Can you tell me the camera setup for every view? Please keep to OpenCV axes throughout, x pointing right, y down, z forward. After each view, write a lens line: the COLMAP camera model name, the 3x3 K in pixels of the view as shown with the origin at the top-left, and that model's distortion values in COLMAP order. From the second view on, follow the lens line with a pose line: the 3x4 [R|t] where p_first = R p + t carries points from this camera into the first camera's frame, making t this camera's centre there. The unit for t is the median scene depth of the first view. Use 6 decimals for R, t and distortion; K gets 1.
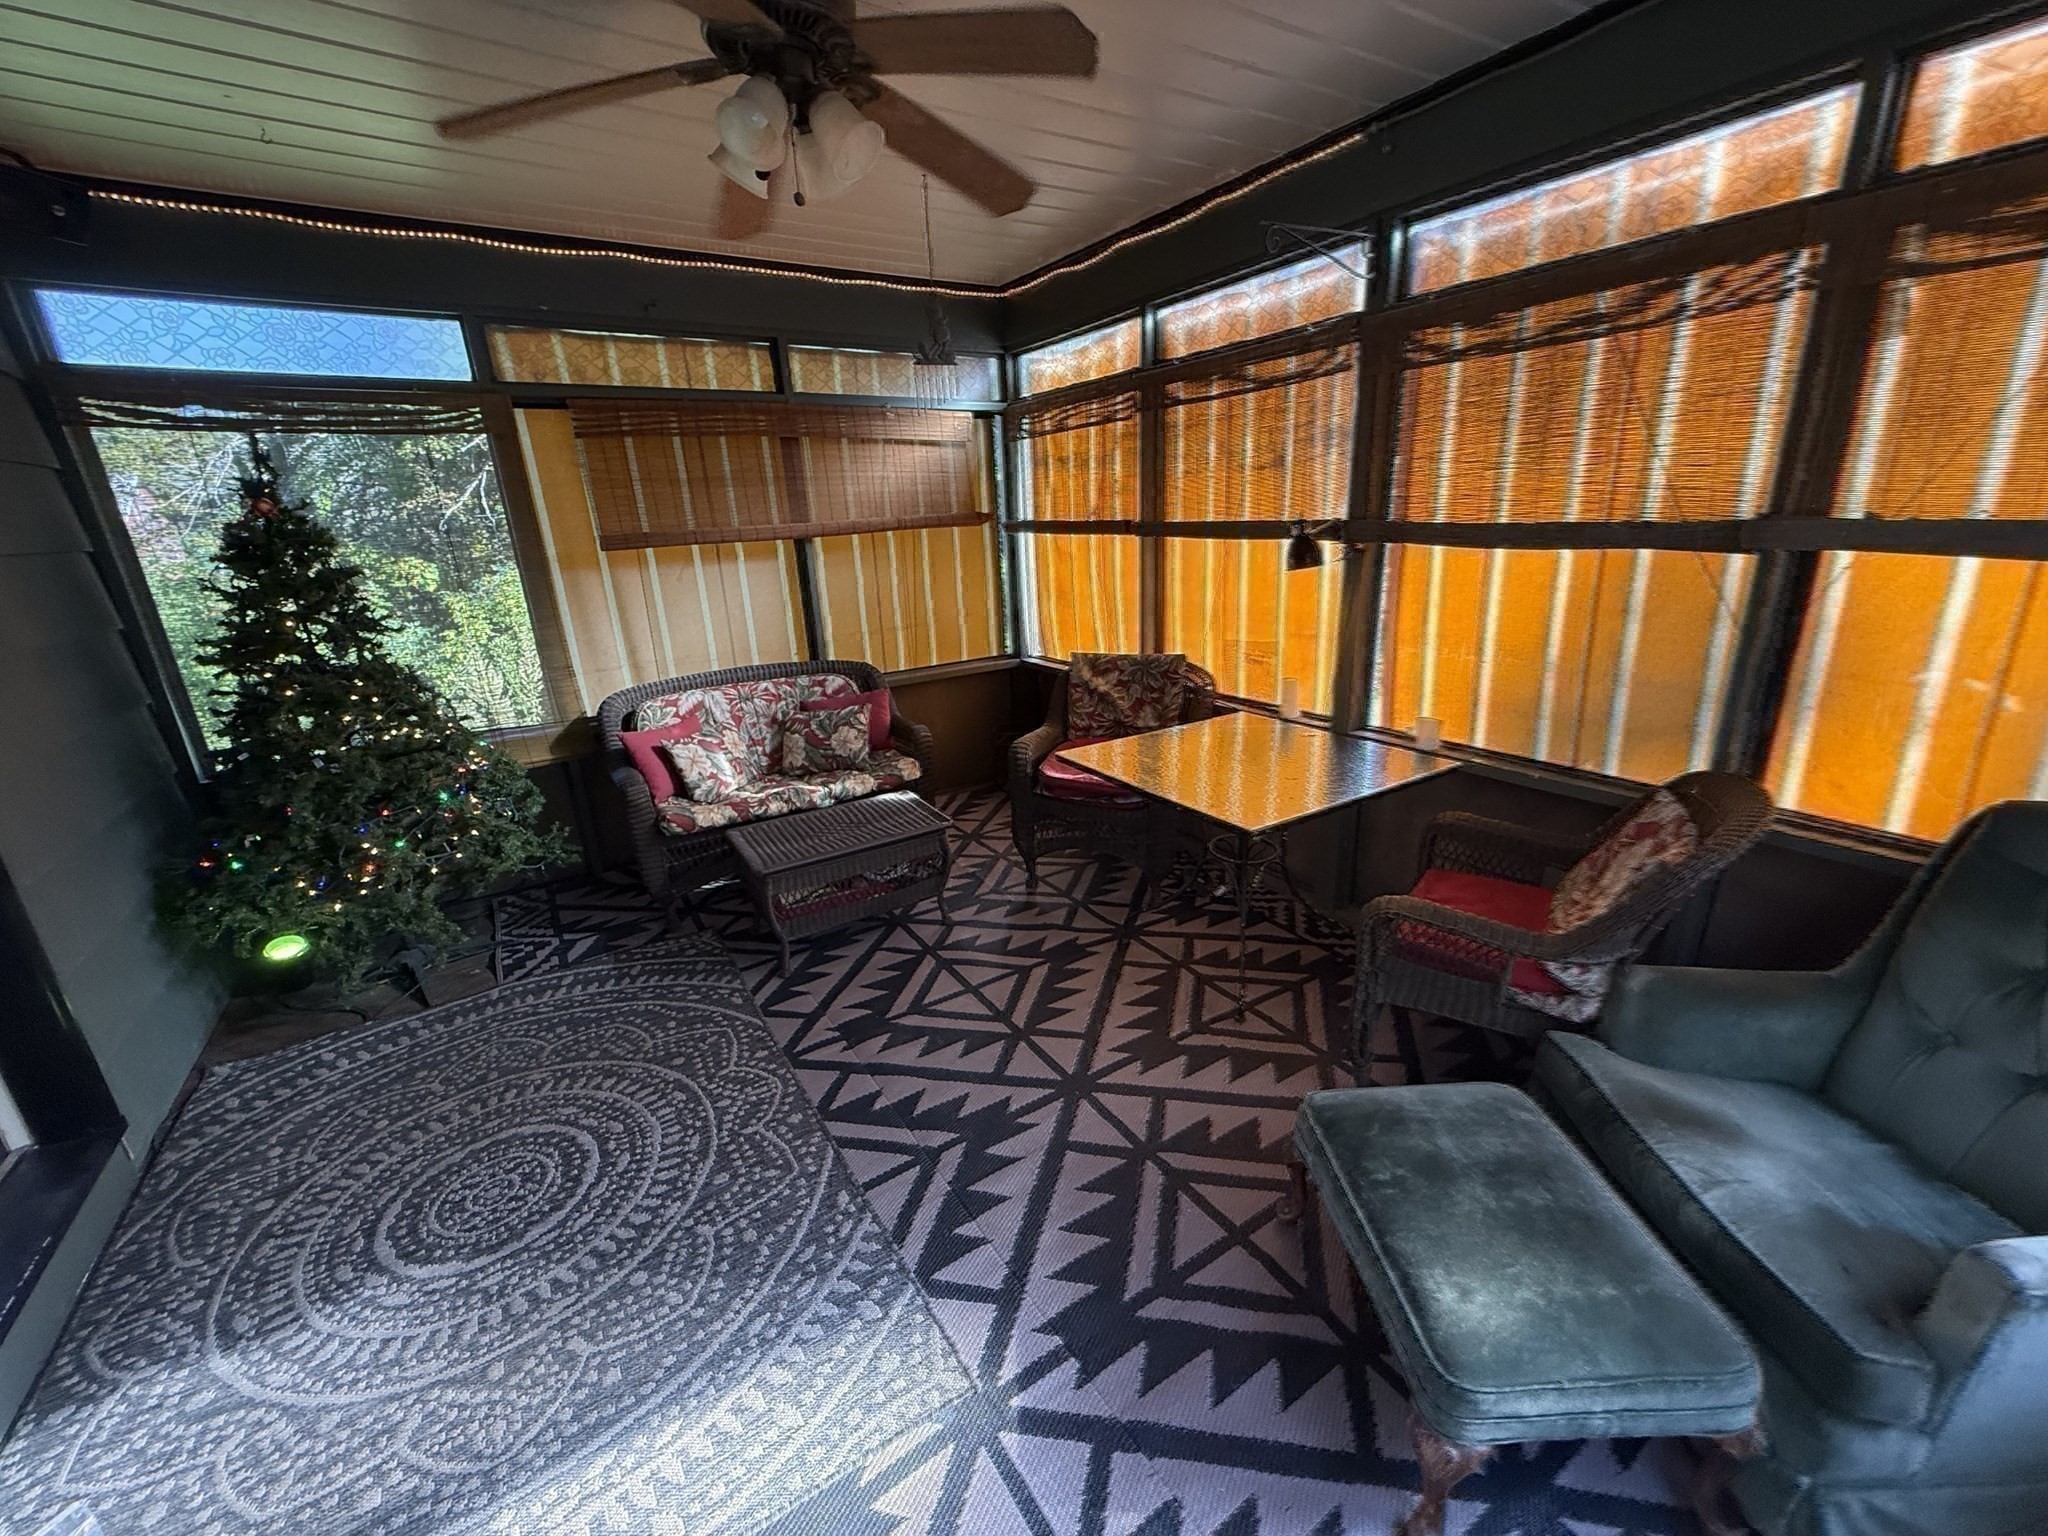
lens RADIAL K [[812.6, 0, 1019.0], [0, 812.6, 772.4], [0, 0, 1]] dist [-0.000986, -0.000463]
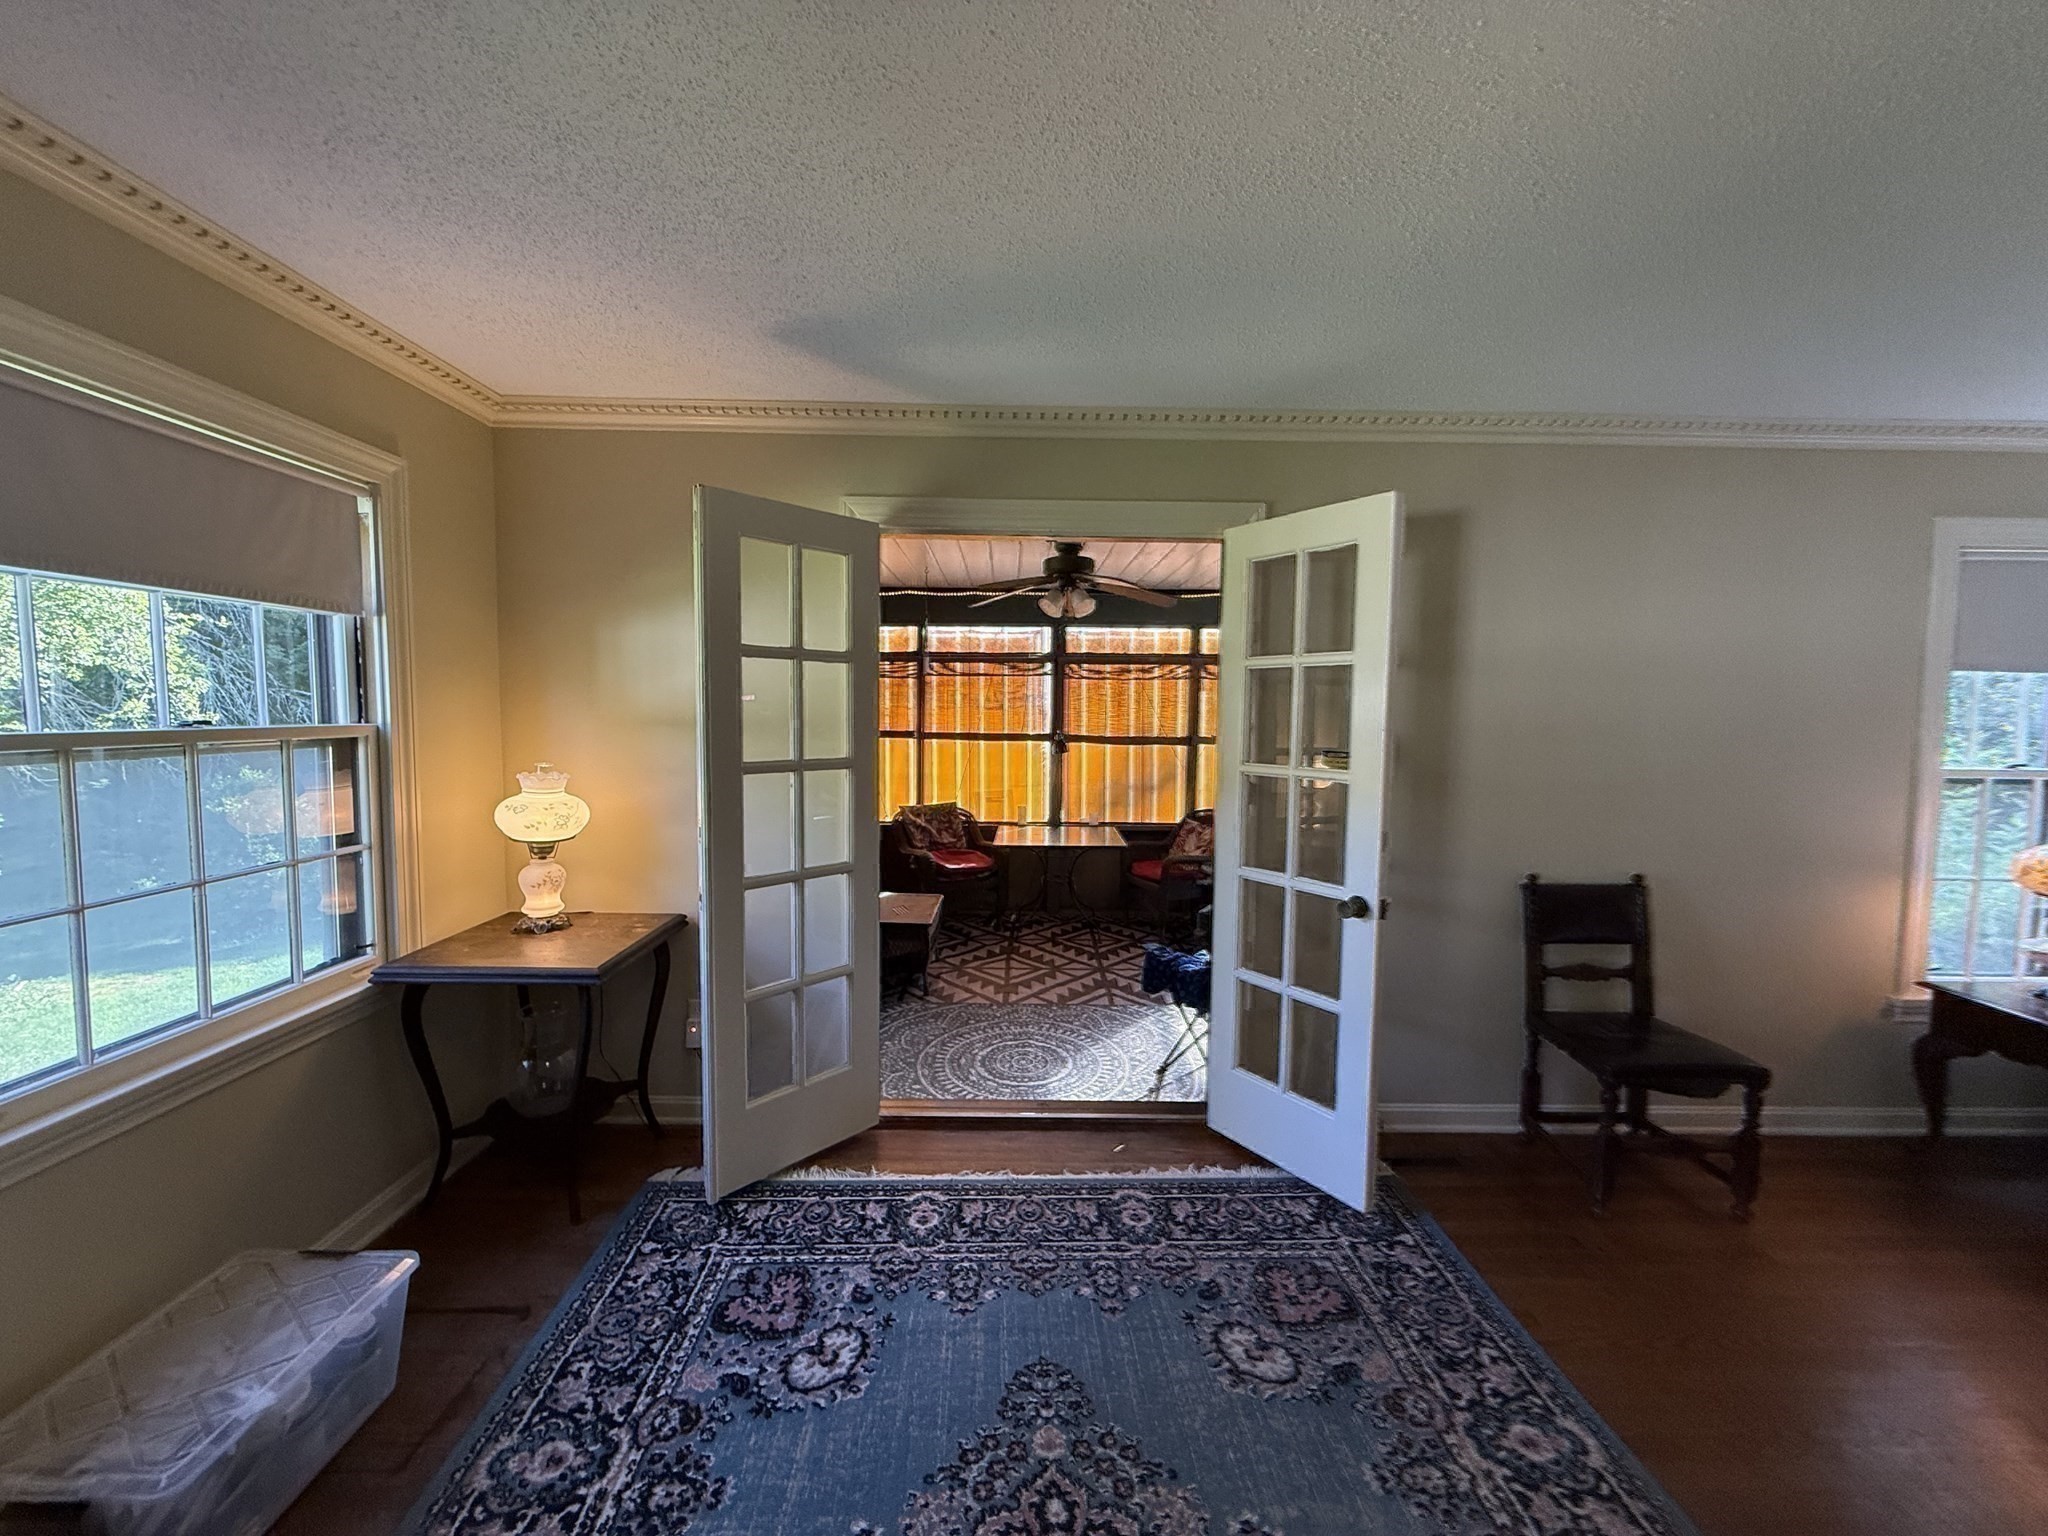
lens RADIAL K [[812.6, 0, 1028.4], [0, 812.6, 766.4], [0, 0, 1]] dist [-0.000986, -0.000463]
pose [[0.513786, -0.000376, 0.857918, -1.715471], [0.234992, 0.961817, -0.140309, 0.100486], [-0.825108, 0.273692, 0.494257, -0.084166]]
